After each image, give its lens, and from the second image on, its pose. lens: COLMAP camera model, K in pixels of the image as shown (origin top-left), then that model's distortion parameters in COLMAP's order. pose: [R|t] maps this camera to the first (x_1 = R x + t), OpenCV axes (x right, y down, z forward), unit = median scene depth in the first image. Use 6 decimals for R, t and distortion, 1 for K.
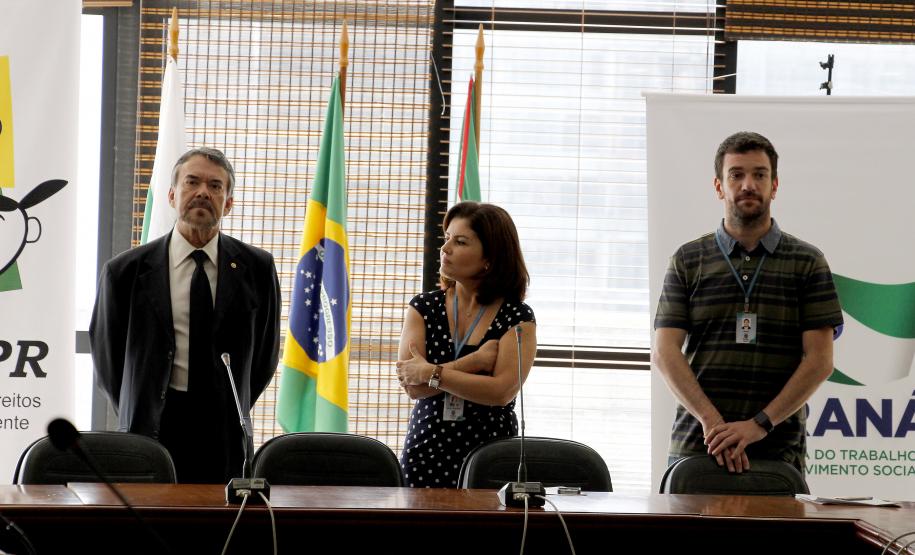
lens RADIAL K [[3933.9, 0, 506.2], [0, 3933.9, 261.3], [0, 0, 1]] dist [0.900256, 8.204286]
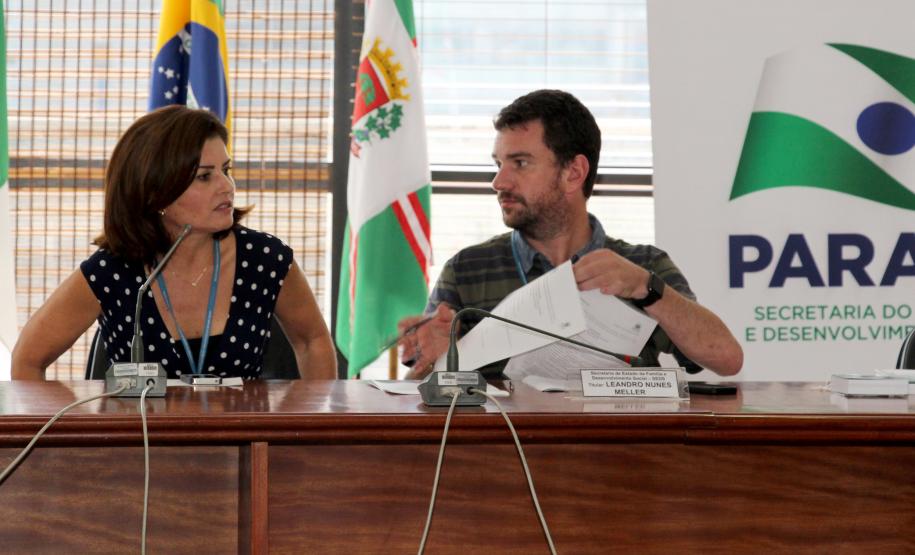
lens RADIAL K [[4923.1, 0, 457.5], [0, 4923.1, 277.5], [0, 0, 1]] dist [0.311044, 21.375879]
pose [[0.999786, -0.018663, -0.008932, 0.009036], [0.019042, 0.998833, 0.044376, 0.001636], [0.008094, -0.044537, 0.998975, 0.108047]]
